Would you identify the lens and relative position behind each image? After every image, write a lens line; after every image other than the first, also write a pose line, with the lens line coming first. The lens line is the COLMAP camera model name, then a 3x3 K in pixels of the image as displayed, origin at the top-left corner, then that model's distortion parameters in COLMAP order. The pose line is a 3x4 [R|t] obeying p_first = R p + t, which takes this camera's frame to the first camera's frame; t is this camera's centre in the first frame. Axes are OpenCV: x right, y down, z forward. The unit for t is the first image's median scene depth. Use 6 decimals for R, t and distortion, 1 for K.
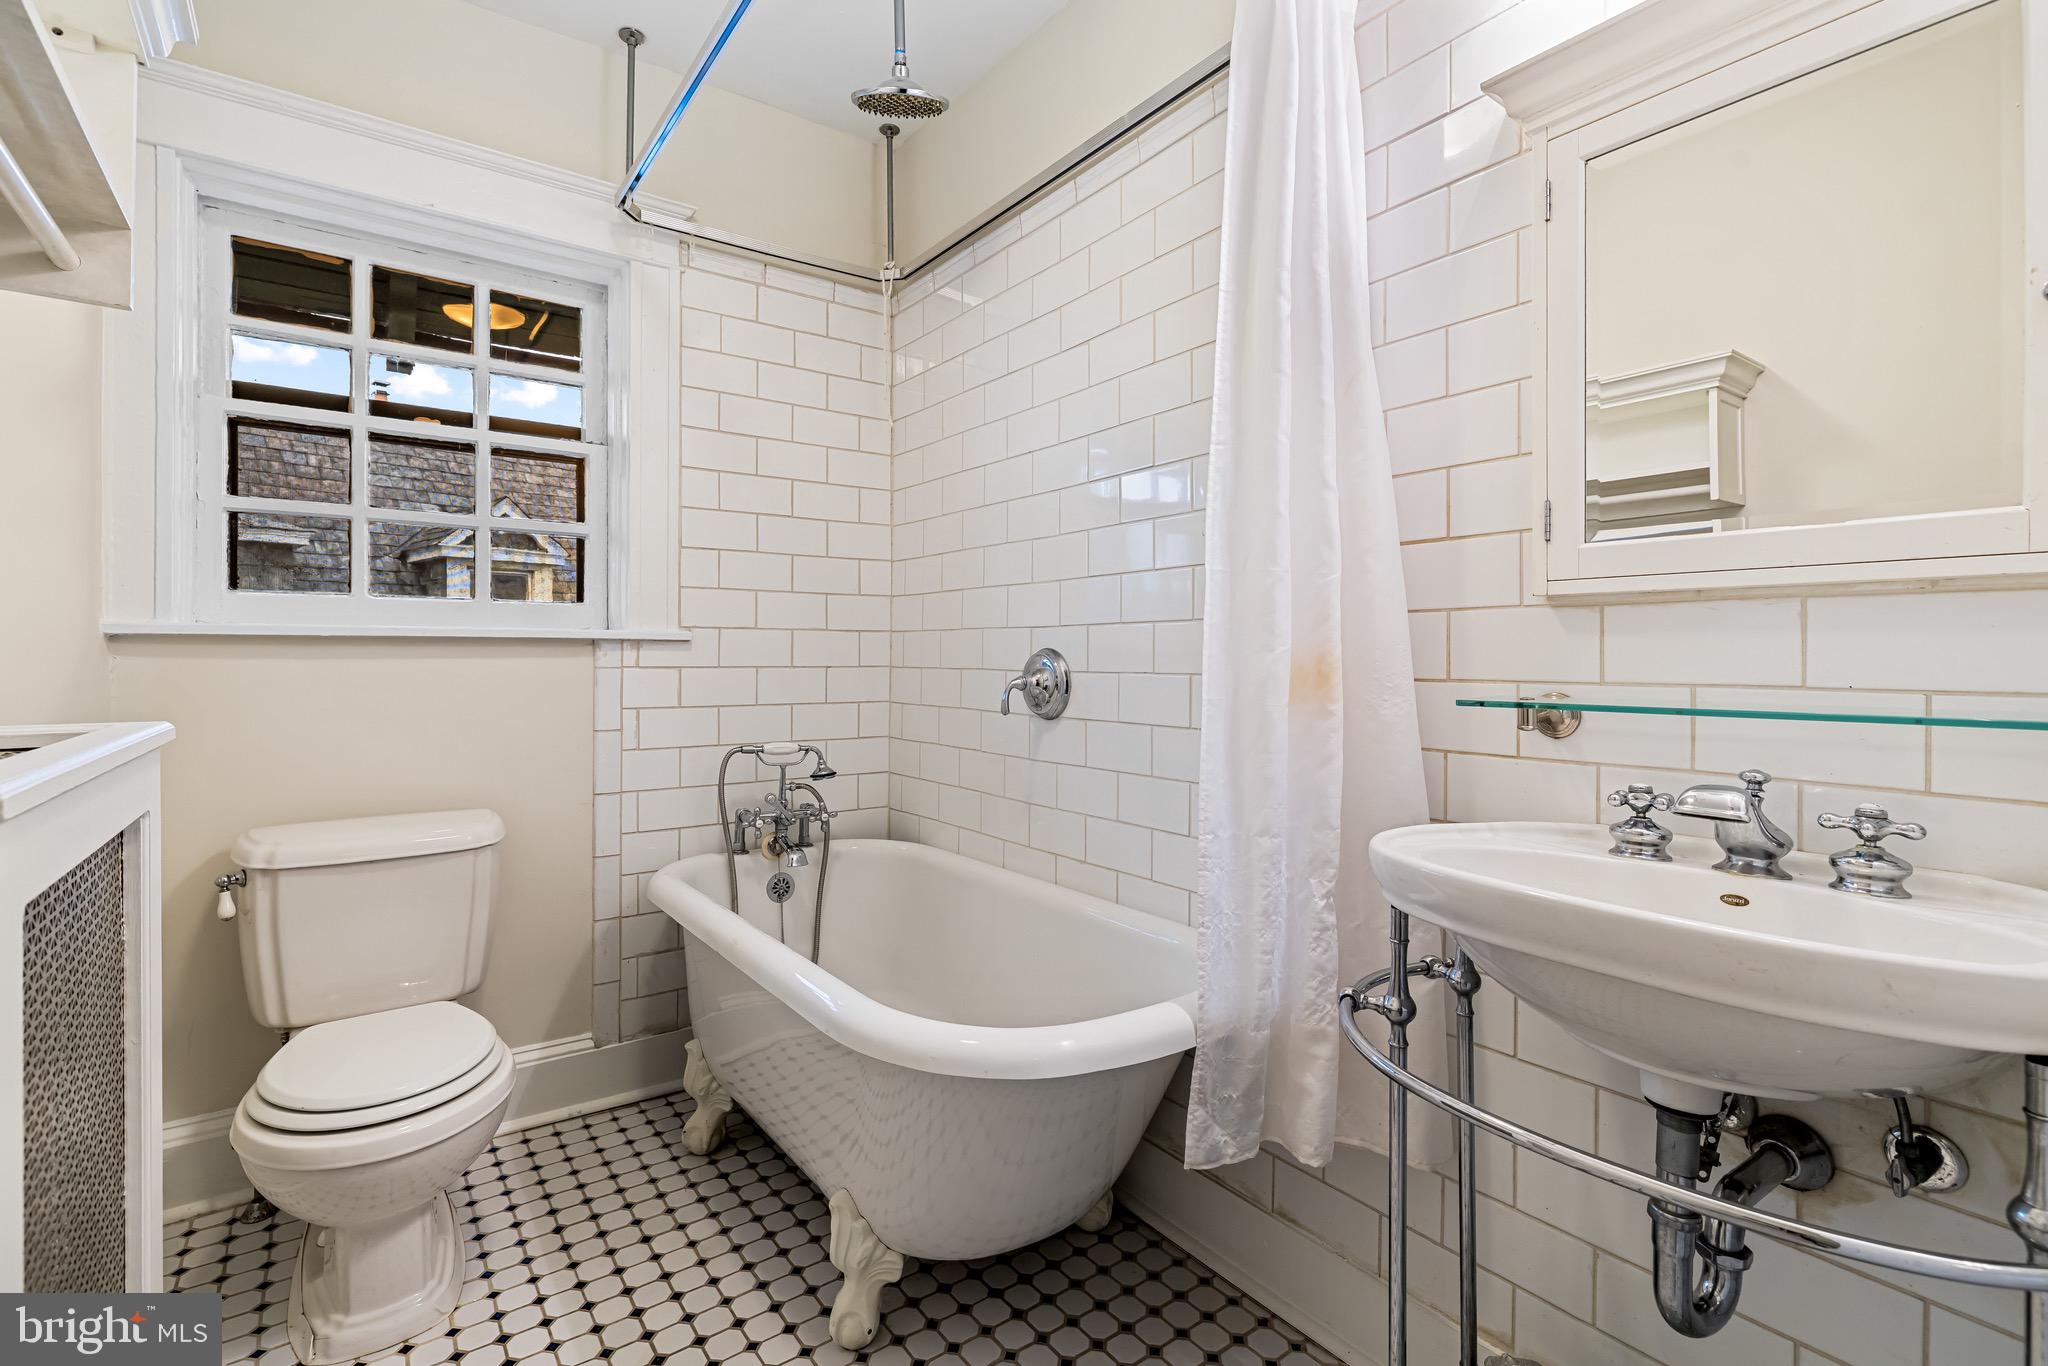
lens RADIAL K [[930.7, 0, 1016.8], [0, 930.7, 653.9], [0, 0, 1]] dist [-0.003412, 0.000062]
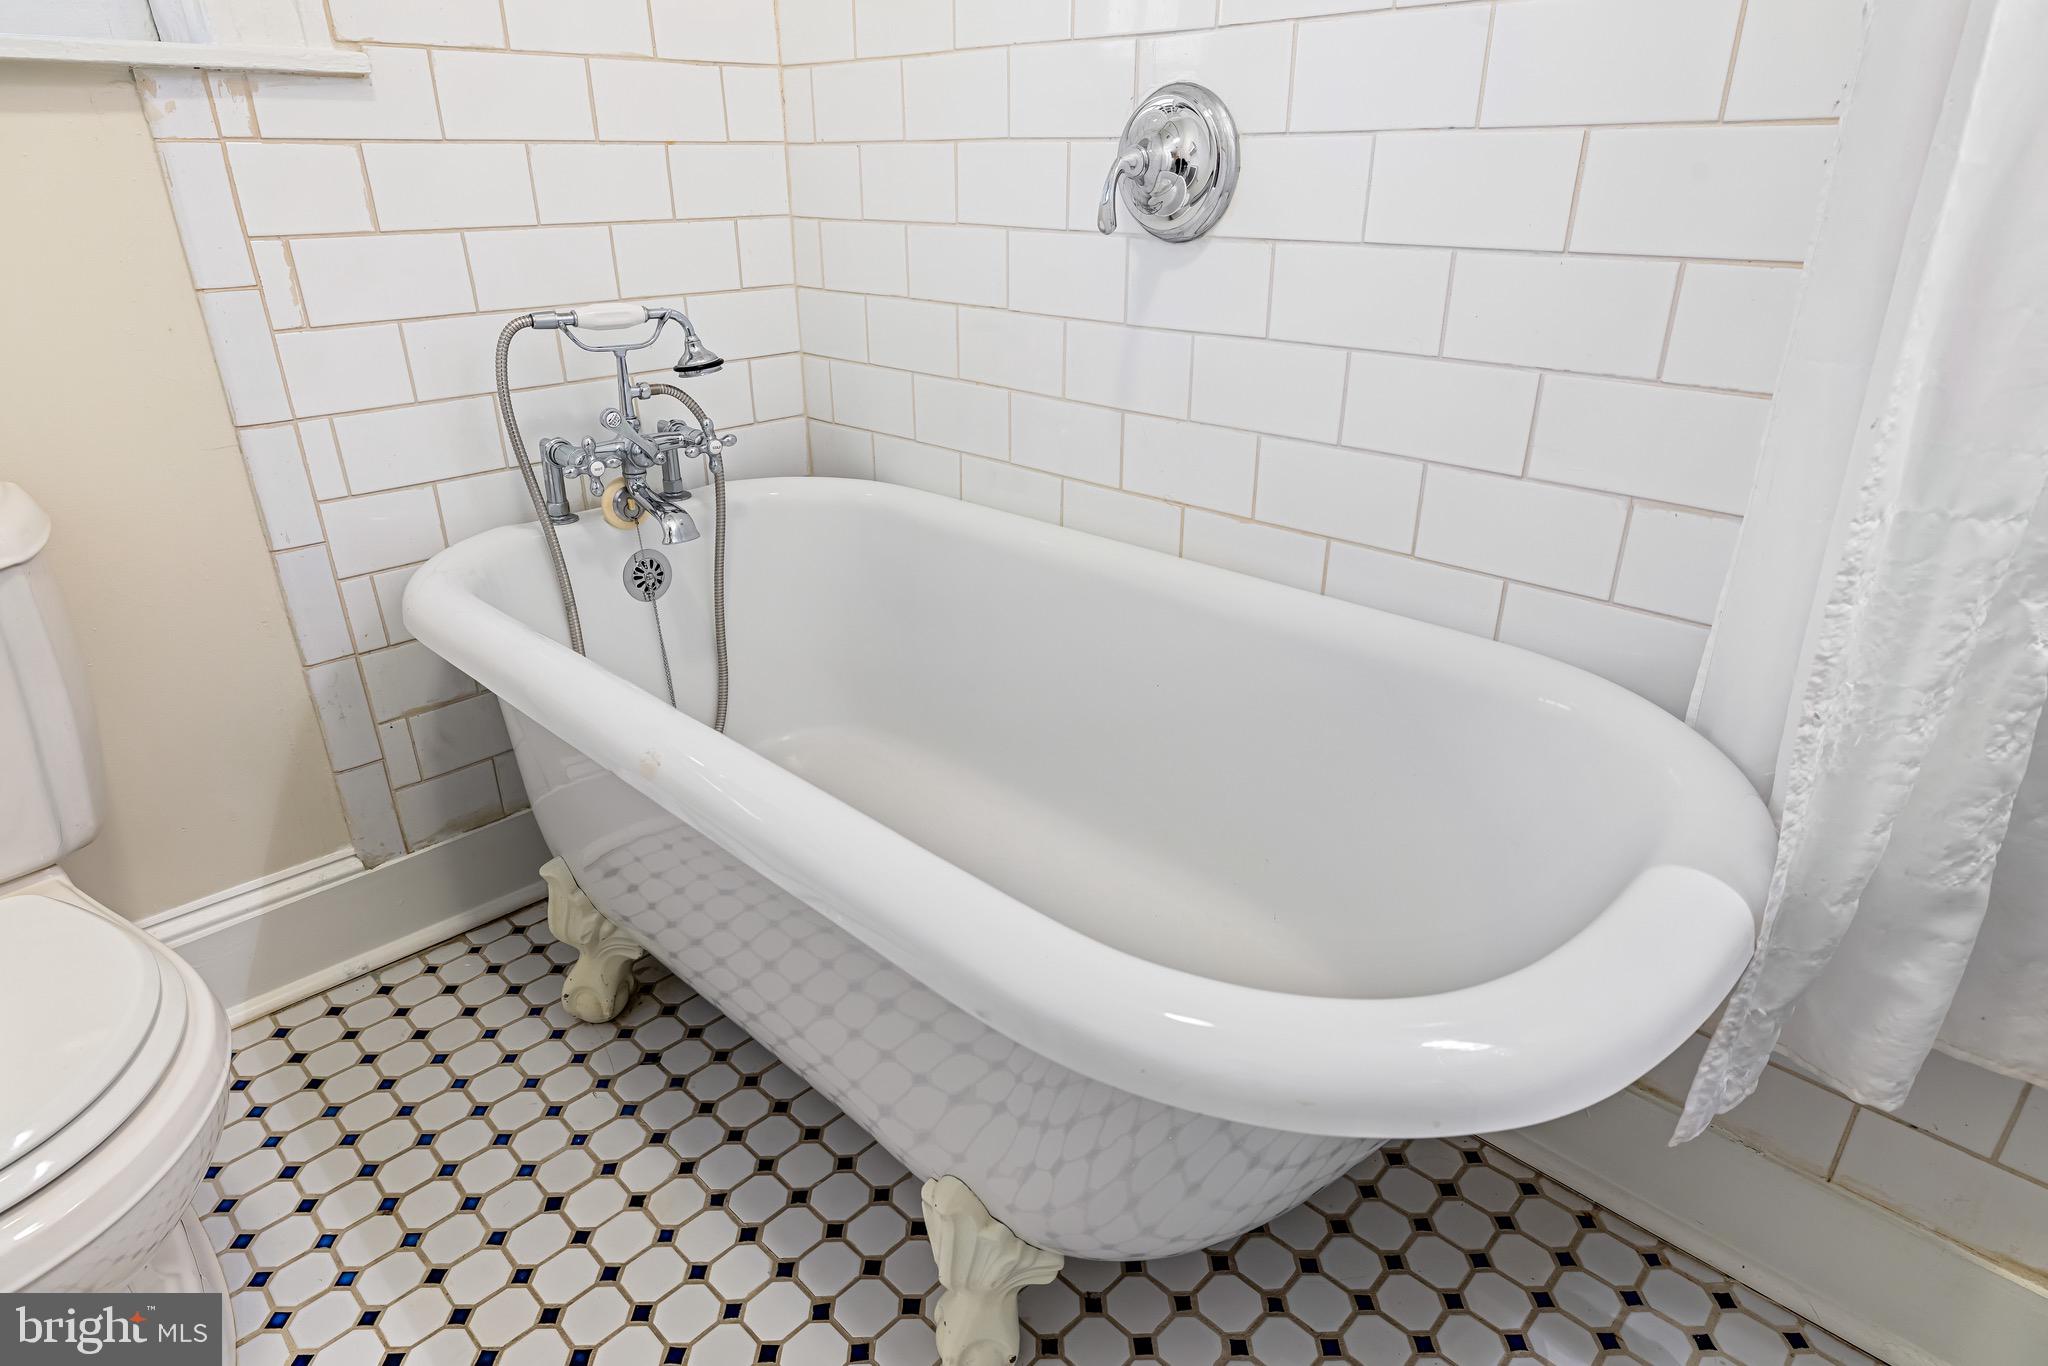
lens RADIAL K [[1152.8, 0, 1024.0], [0, 1152.8, 683.0], [0, 0, 1]] dist [-0.001497, -0.001030]
pose [[0.986482, -0.075177, 0.145607, -0.151300], [0.007937, 0.909436, 0.415769, 0.026809], [-0.163677, -0.408993, 0.897739, 0.350056]]
